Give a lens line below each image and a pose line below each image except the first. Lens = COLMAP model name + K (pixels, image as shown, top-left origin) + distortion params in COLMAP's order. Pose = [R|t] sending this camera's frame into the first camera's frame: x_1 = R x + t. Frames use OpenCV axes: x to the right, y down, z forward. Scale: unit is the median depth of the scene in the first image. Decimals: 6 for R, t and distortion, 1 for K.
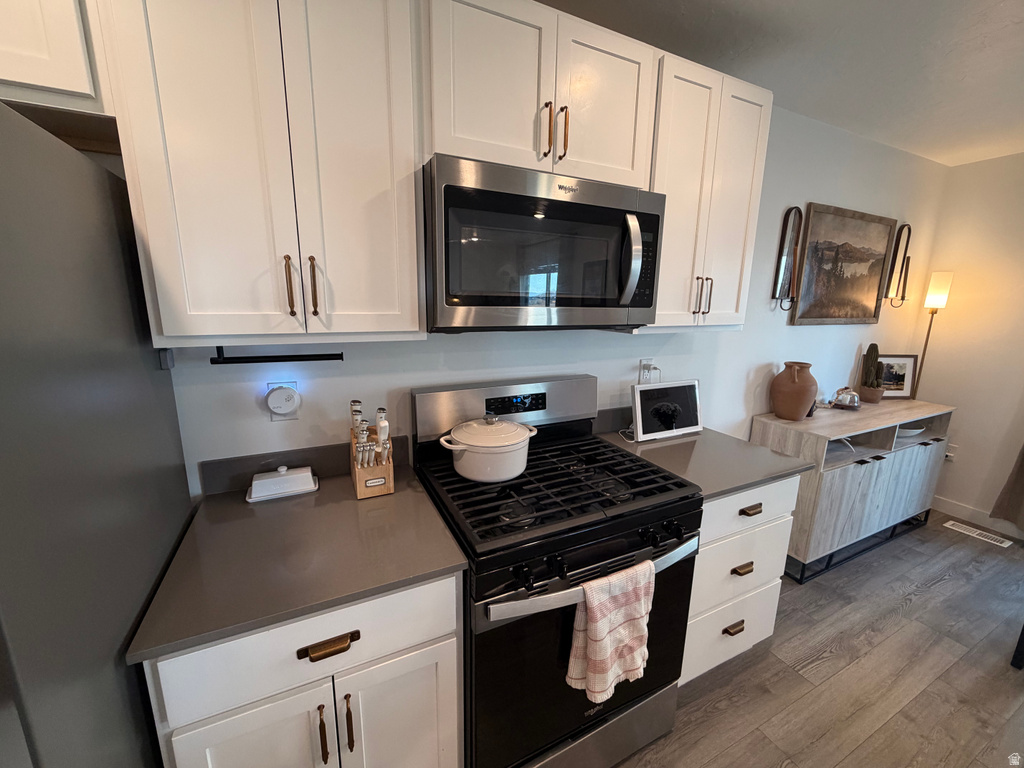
lens RADIAL K [[409.3, 0, 509.4], [0, 409.3, 383.9], [0, 0, 1]] dist [-0.000153, 0.000284]
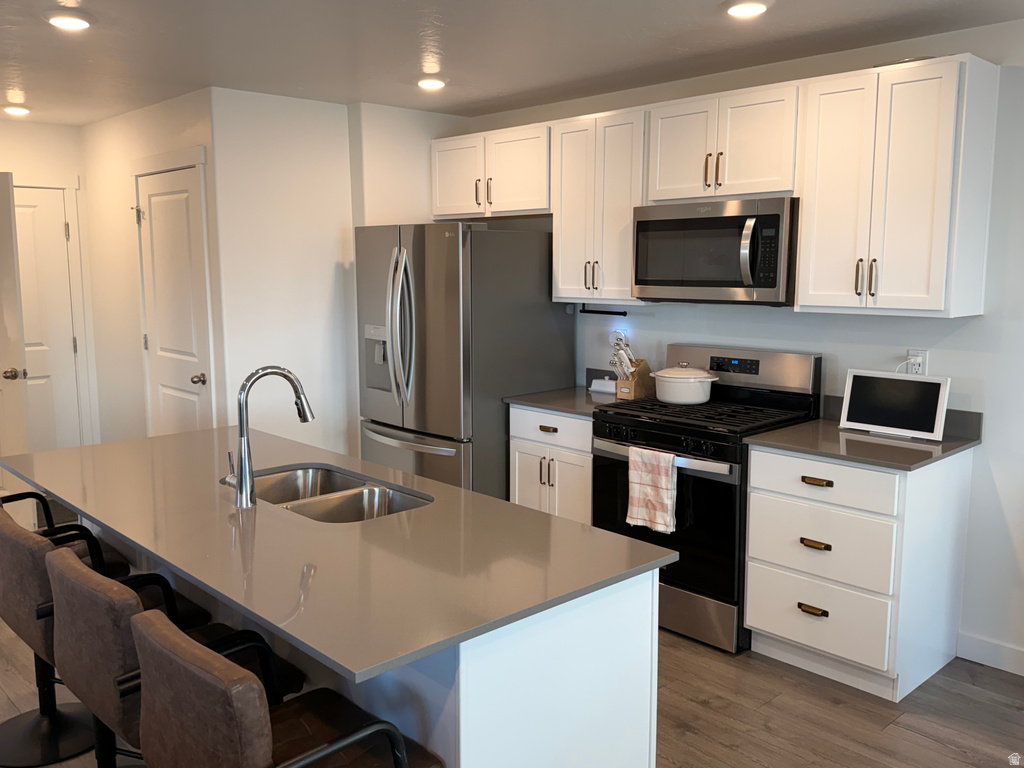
lens RADIAL K [[881.8, 0, 512.0], [0, 881.8, 384.0], [0, 0, 1]] dist [0.128027, -0.003424]
pose [[0.303764, 0.115383, -0.945735, 2.625882], [-0.188148, 0.980356, 0.059175, 0.080664], [0.933985, 0.159963, 0.319506, -0.518416]]
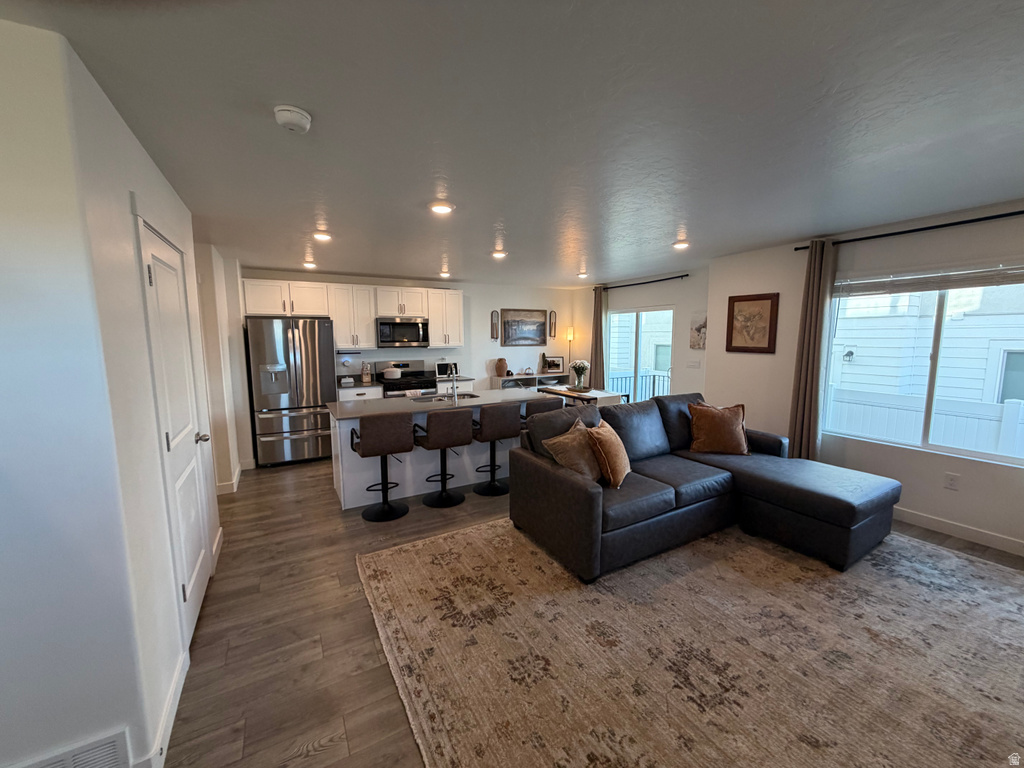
lens RADIAL K [[409.3, 0, 509.4], [0, 409.3, 383.9], [0, 0, 1]] dist [-0.000153, 0.000284]
pose [[0.997763, -0.028151, 0.060629, 0.957247], [0.033232, 0.995869, -0.084497, 0.690510], [-0.058000, 0.086323, 0.994577, -3.541429]]
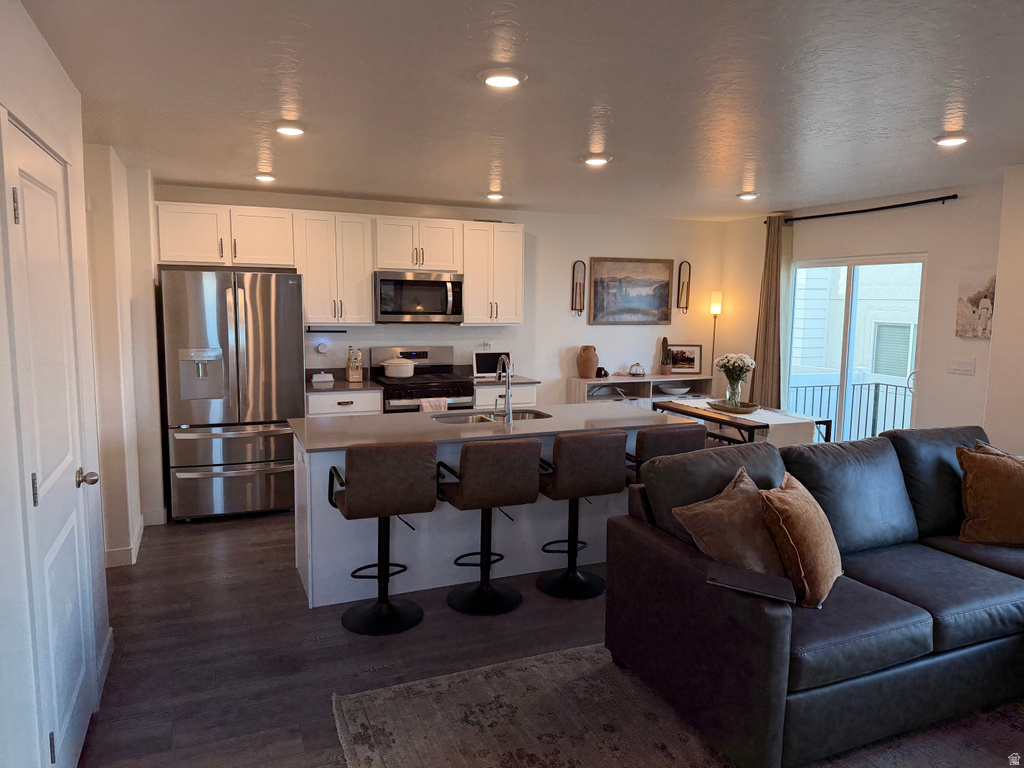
lens RADIAL K [[717.4, 0, 512.0], [0, 717.4, 384.0], [0, 0, 1]] dist [0.099431, -0.142531]
pose [[0.998605, 0.002692, -0.052725, 0.907453], [-0.007304, 0.996140, -0.087469, 0.647372], [0.052286, 0.087732, 0.994771, -3.490143]]
